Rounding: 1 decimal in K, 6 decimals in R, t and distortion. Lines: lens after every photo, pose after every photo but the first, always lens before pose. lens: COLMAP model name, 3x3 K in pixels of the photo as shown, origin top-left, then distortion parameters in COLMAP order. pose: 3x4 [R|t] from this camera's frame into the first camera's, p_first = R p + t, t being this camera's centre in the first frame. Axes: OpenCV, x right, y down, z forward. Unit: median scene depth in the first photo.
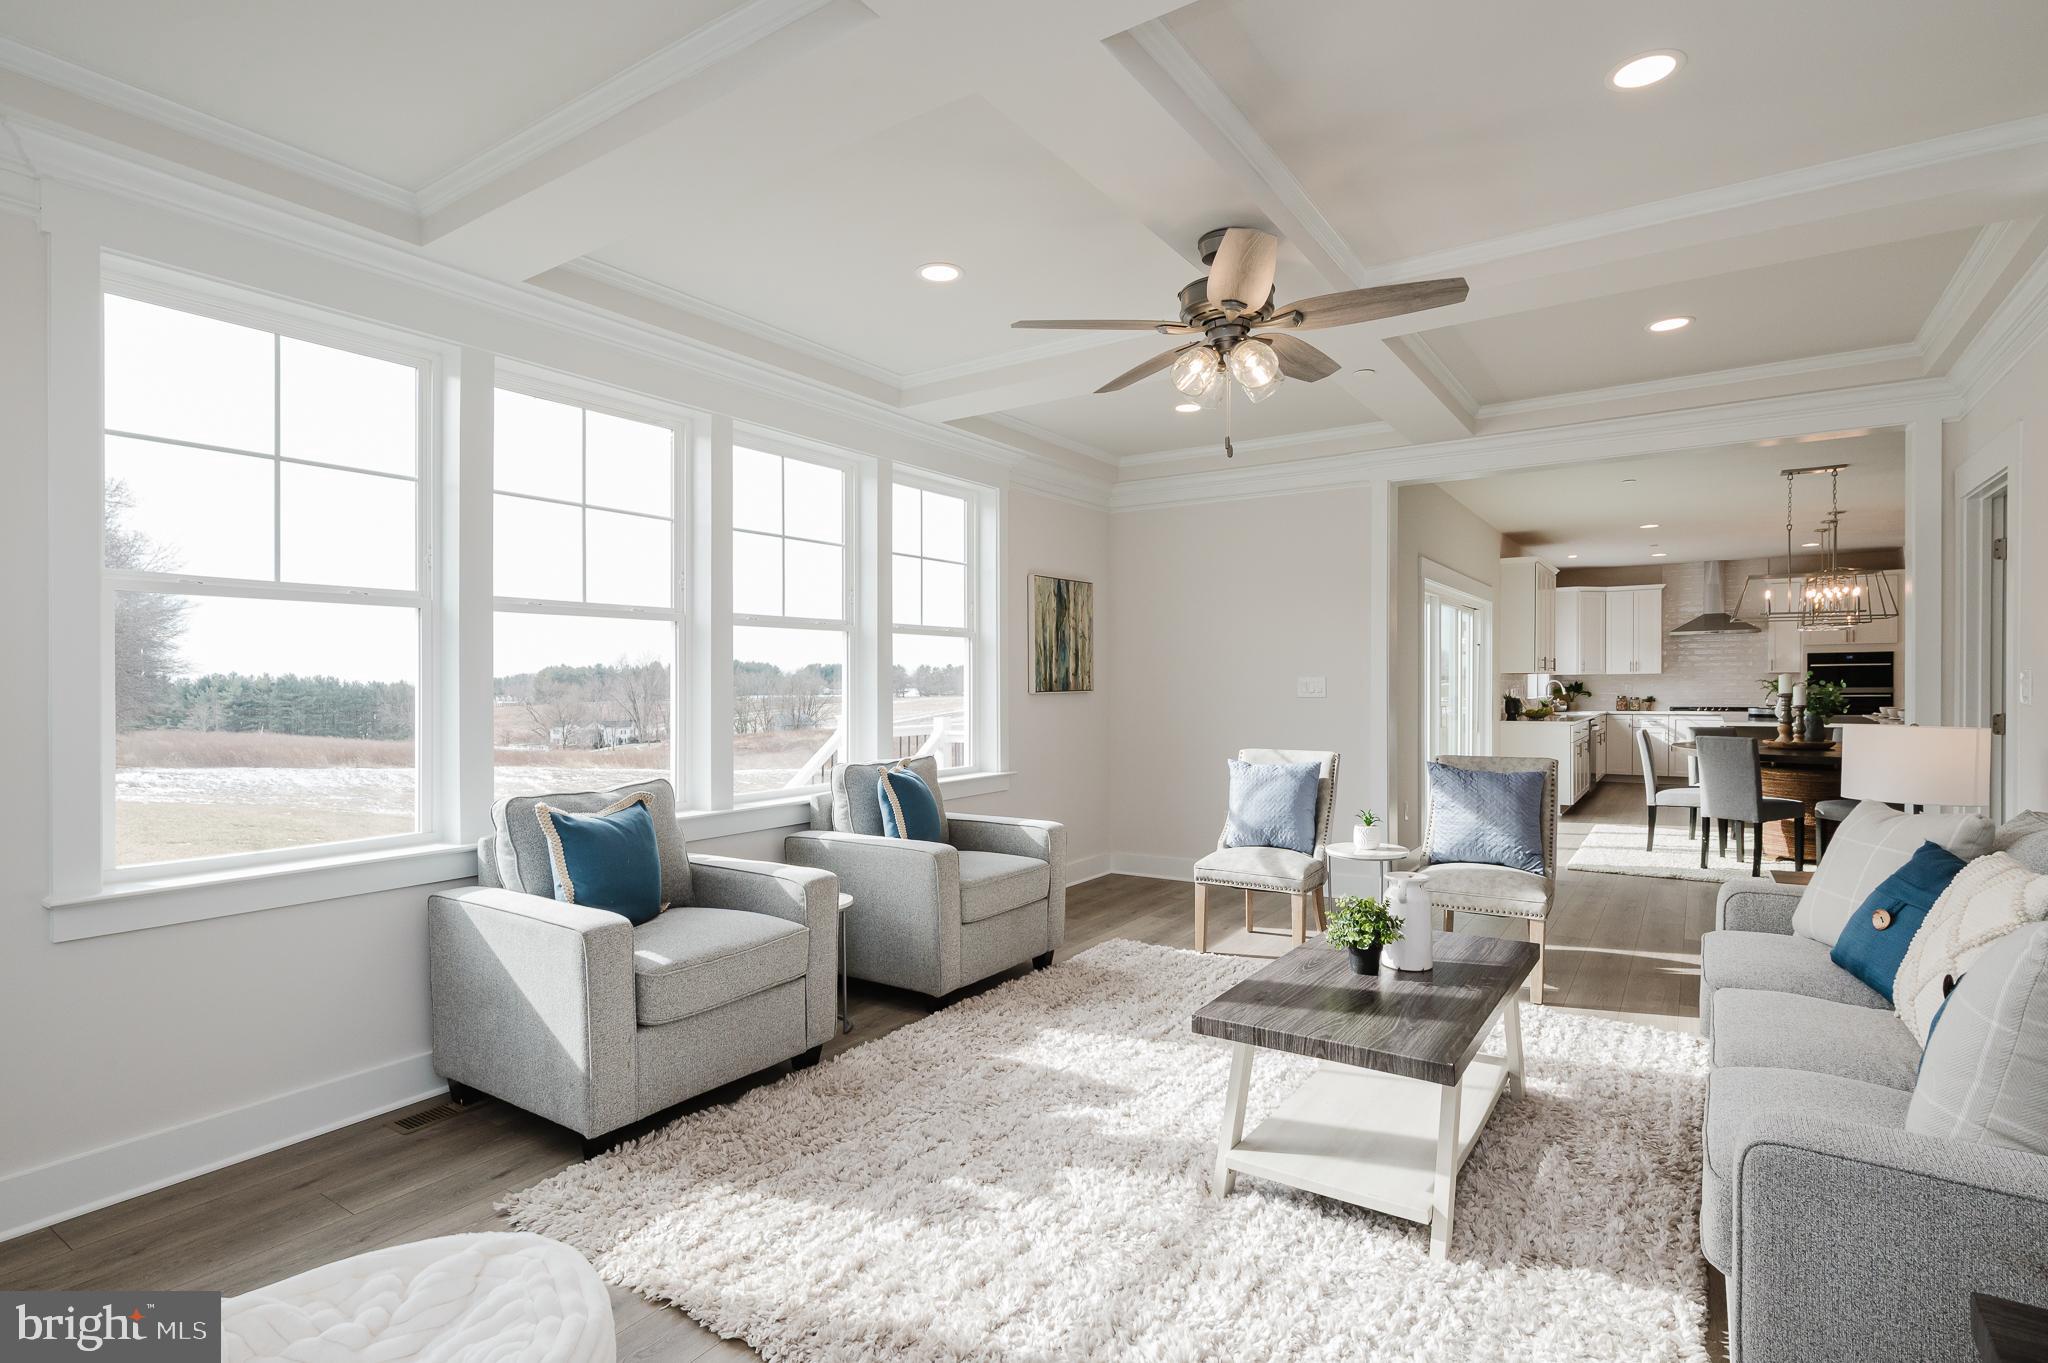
lens RADIAL K [[972.0, 0, 1027.0], [0, 972.0, 690.7], [0, 0, 1]] dist [-0.017850, 0.004488]
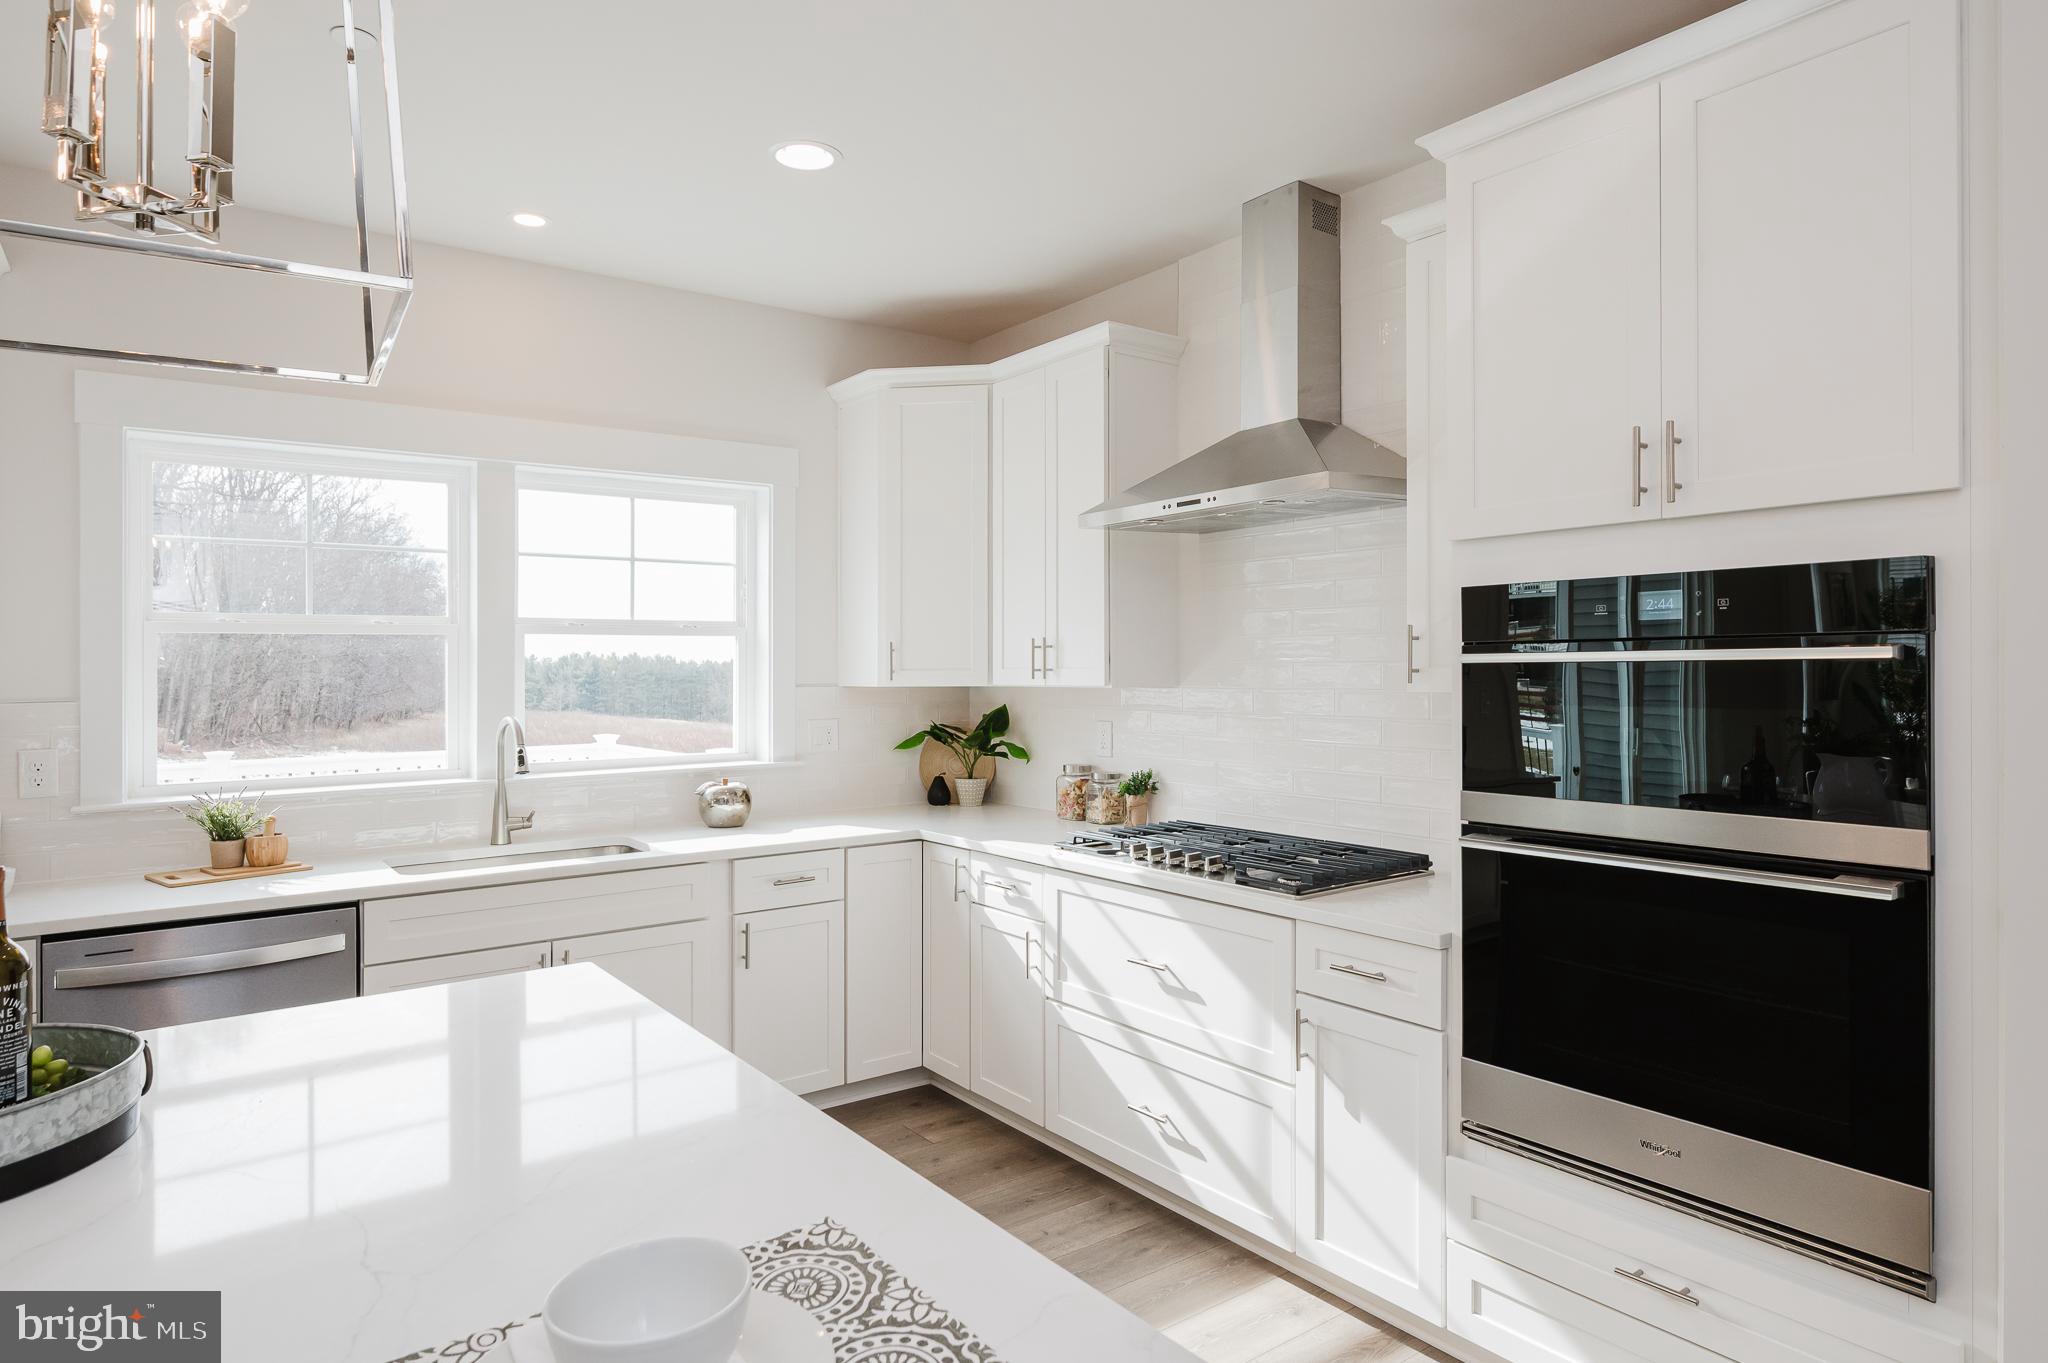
lens RADIAL K [[1158.9, 0, 1035.8], [0, 1158.9, 661.8], [0, 0, 1]] dist [-0.021158, 0.000269]
pose [[0.945020, -0.004534, -0.326982, 0.733834], [0.002814, 0.999980, -0.005732, -0.022637], [0.327001, 0.004497, 0.945013, 0.712630]]
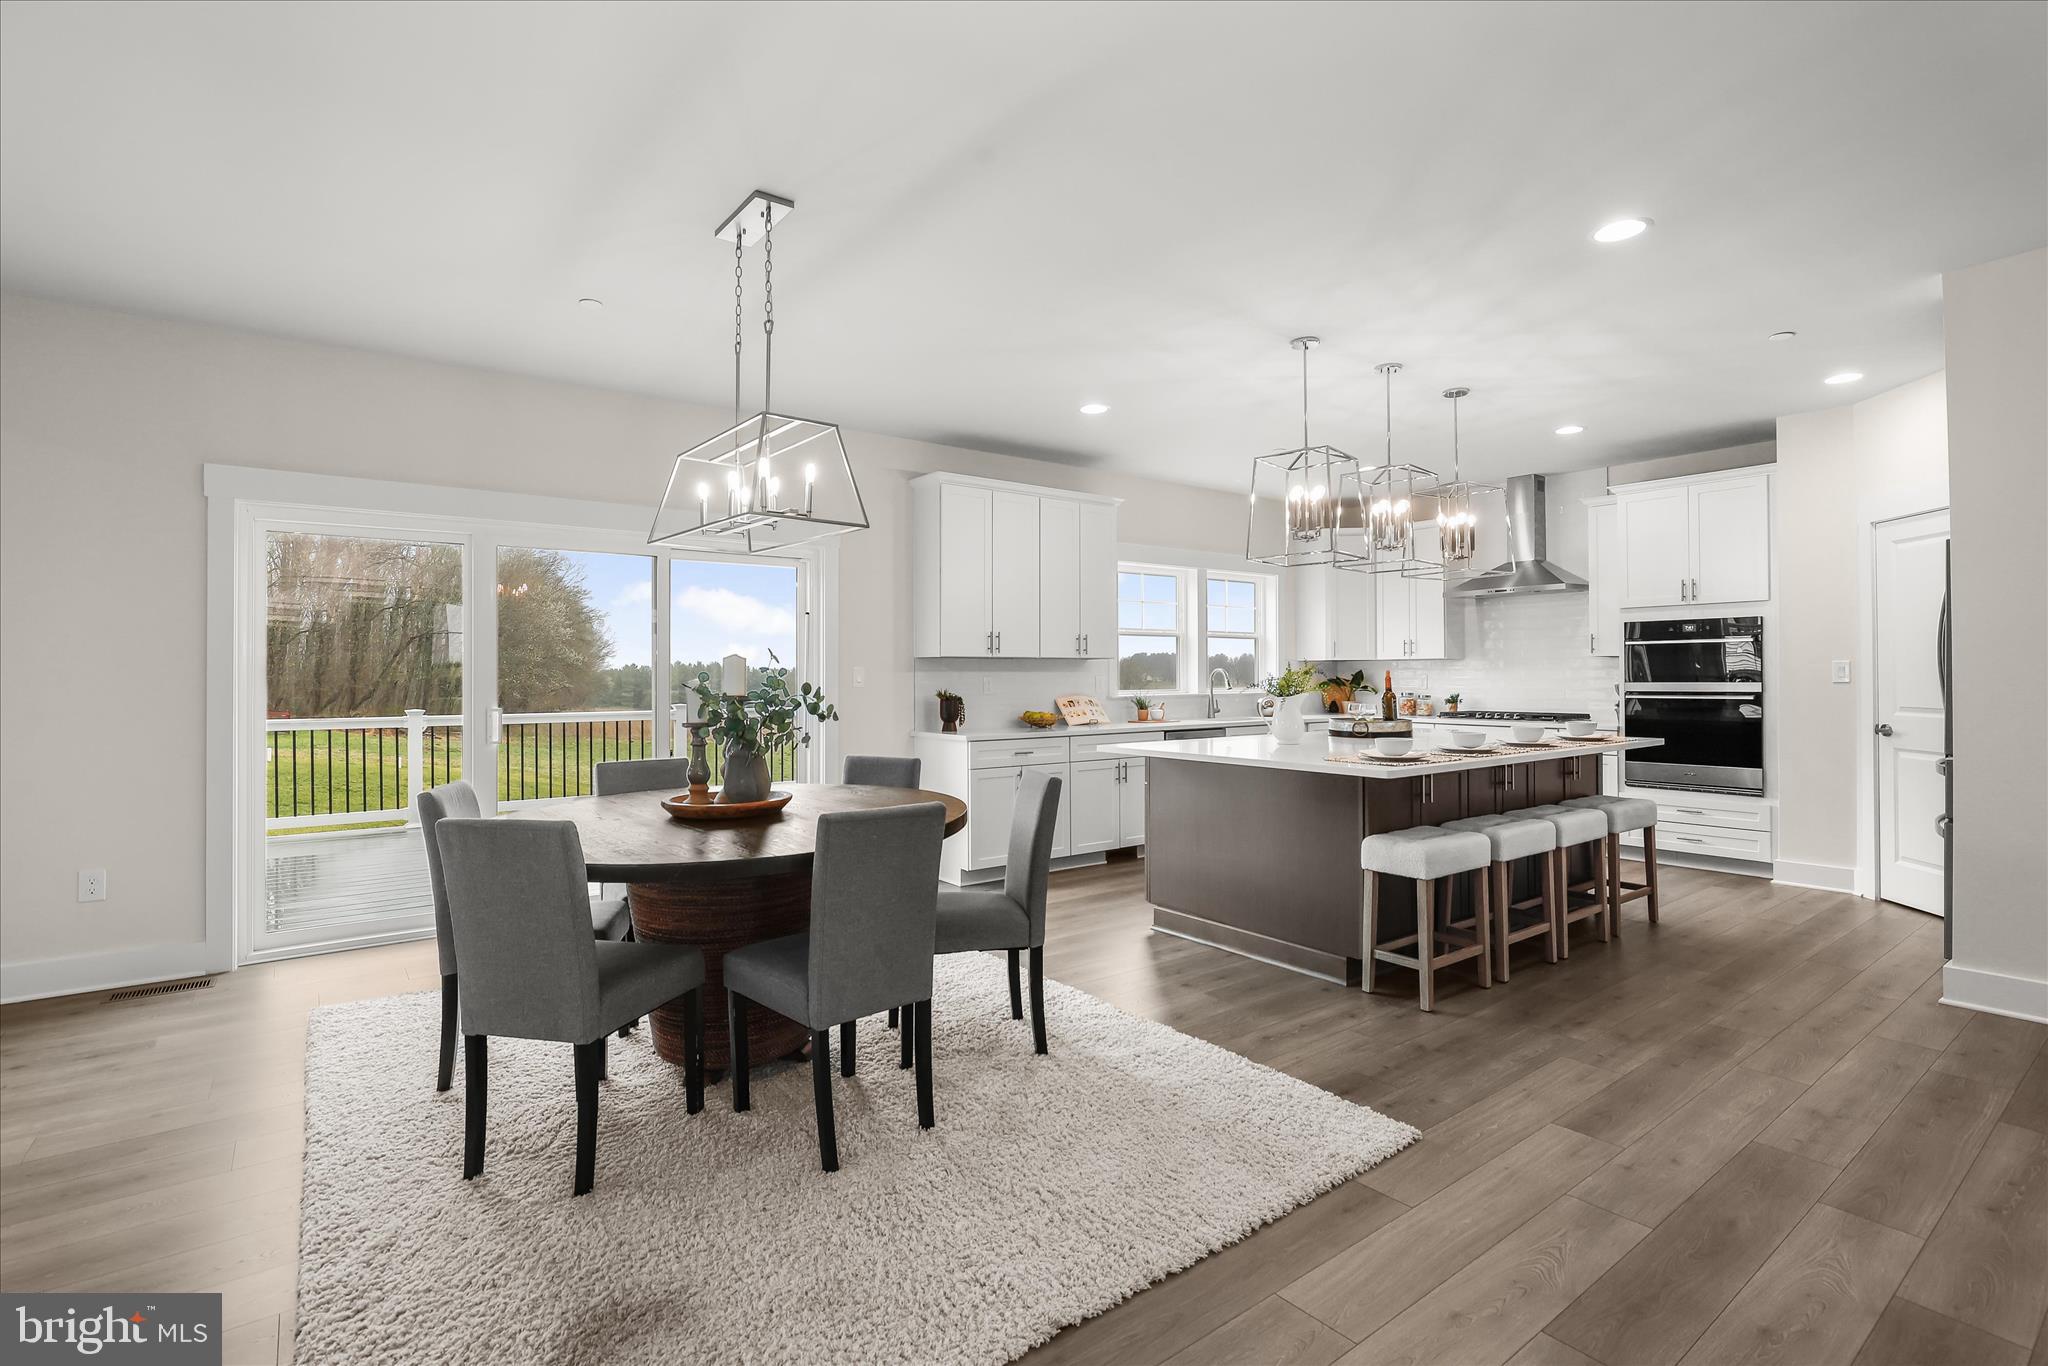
lens RADIAL K [[972.0, 0, 1013.5], [0, 972.0, 663.5], [0, 0, 1]] dist [-0.017850, 0.004488]
pose [[0.947928, -0.002654, -0.318473, 0.589777], [-0.002296, 0.999882, -0.015168, -0.004201], [0.318475, 0.015110, 0.947811, 0.304085]]
